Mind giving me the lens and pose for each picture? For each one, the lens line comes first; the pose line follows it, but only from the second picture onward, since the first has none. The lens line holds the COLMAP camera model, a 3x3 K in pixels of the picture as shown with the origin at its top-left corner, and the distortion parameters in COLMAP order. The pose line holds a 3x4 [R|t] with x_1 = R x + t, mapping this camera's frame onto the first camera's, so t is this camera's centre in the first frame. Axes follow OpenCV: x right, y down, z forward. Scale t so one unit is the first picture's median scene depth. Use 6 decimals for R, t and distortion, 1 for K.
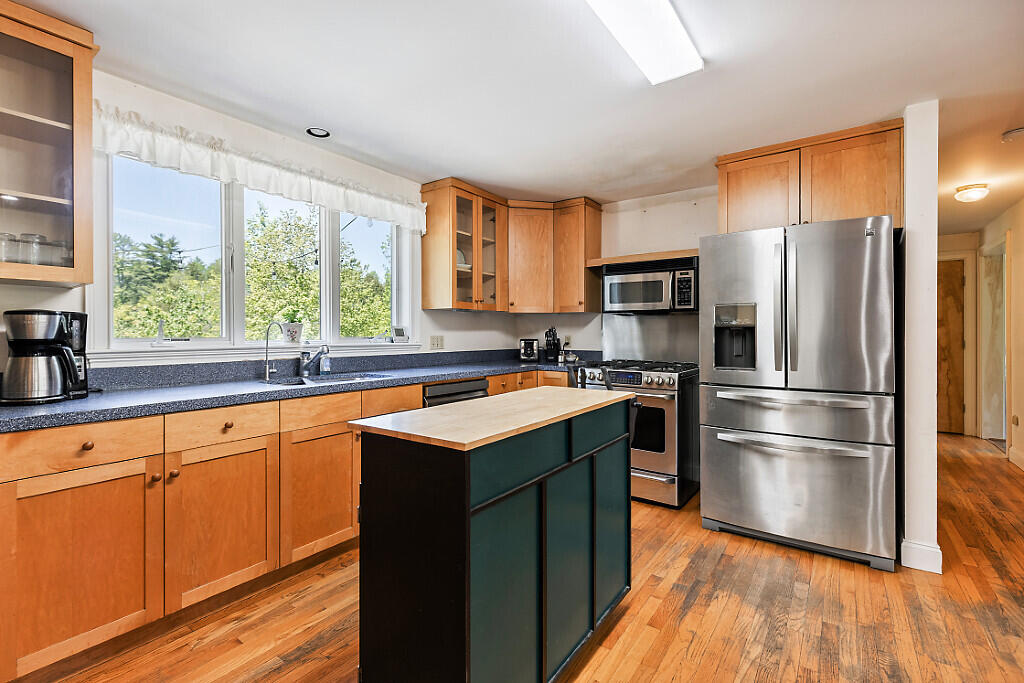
lens RADIAL K [[458.4, 0, 505.2], [0, 458.4, 336.6], [0, 0, 1]] dist [0.000463, 0.000199]
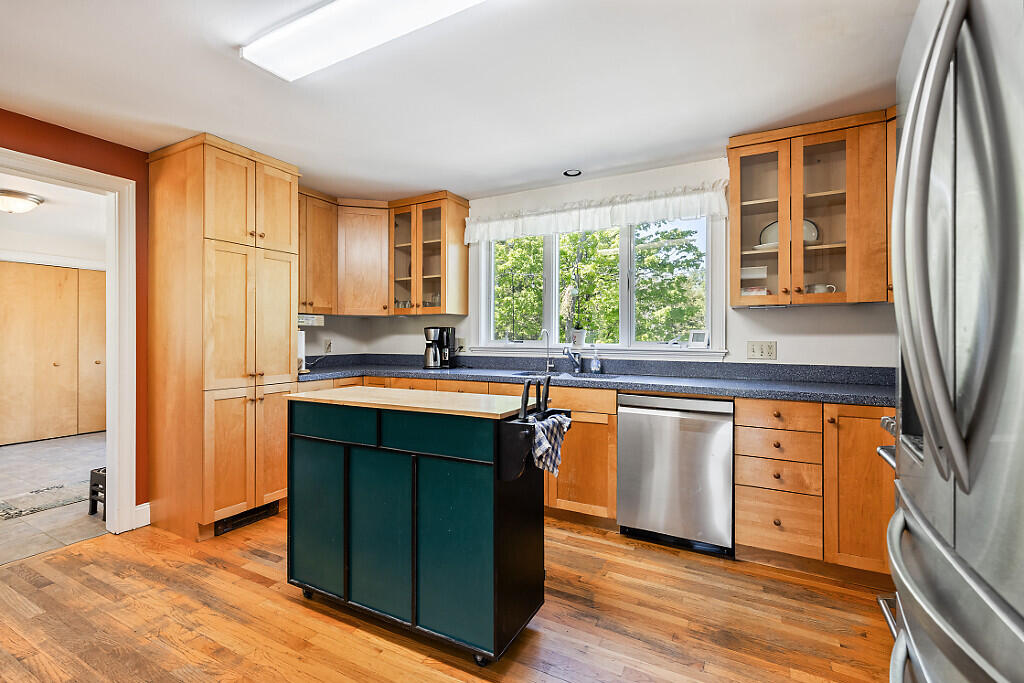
lens RADIAL K [[458.4, 0, 505.2], [0, 458.4, 336.6], [0, 0, 1]] dist [0.000463, 0.000199]
pose [[0.130974, 0.000521, -0.991386, 0.718810], [-0.010060, 0.999949, -0.000804, -0.006523], [0.991335, 0.010079, 0.130973, 0.616359]]
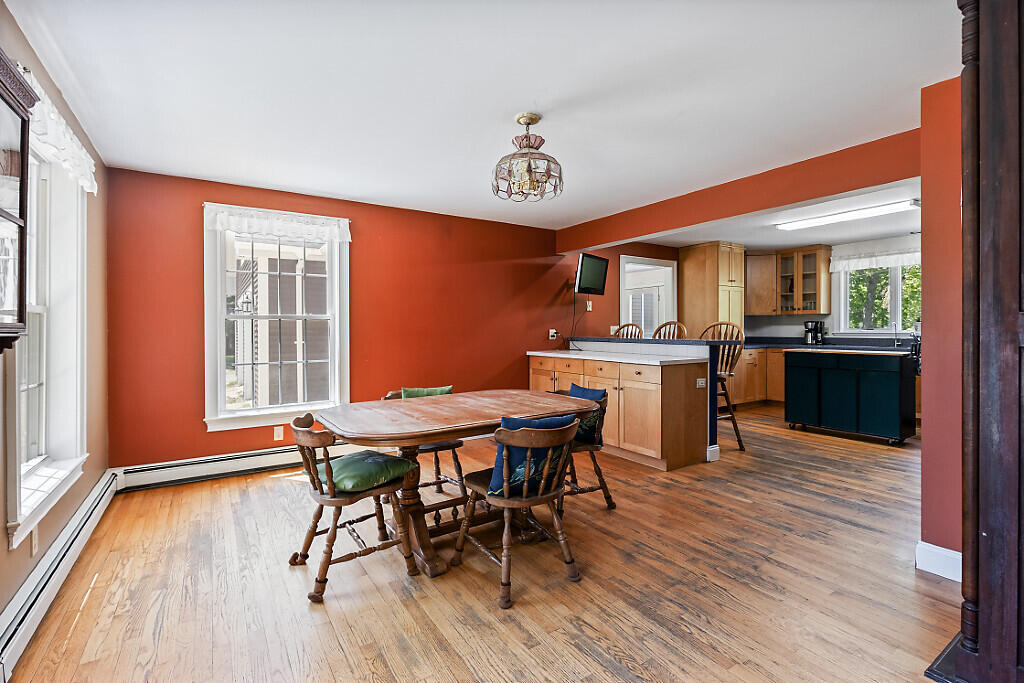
lens RADIAL K [[459.5, 0, 510.1], [0, 459.5, 329.1], [0, 0, 1]] dist [-0.000035, 0.000071]
pose [[-0.359414, 0.005431, -0.933163, 2.093764], [-0.003234, 0.999970, 0.007065, -0.004654], [0.933173, 0.005557, -0.359385, 0.006896]]
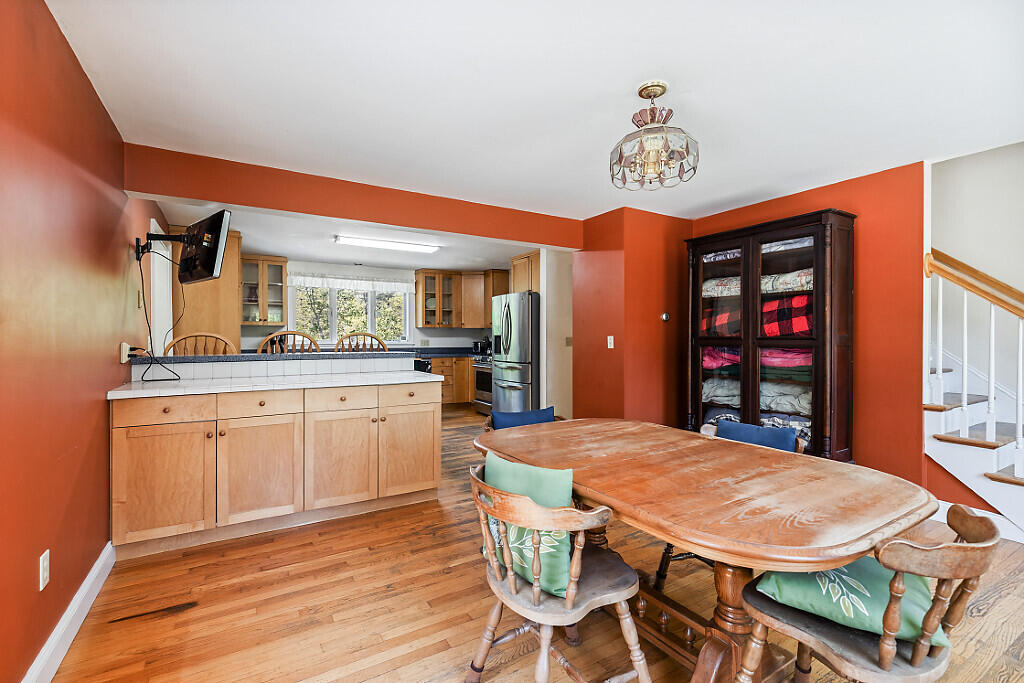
lens RADIAL K [[459.5, 0, 510.1], [0, 459.5, 329.1], [0, 0, 1]] dist [-0.000035, 0.000071]
pose [[0.921342, -0.009248, -0.388644, 1.349374], [-0.001393, 0.999632, -0.027089, 0.007749], [0.388751, 0.025499, 0.920990, -1.042397]]
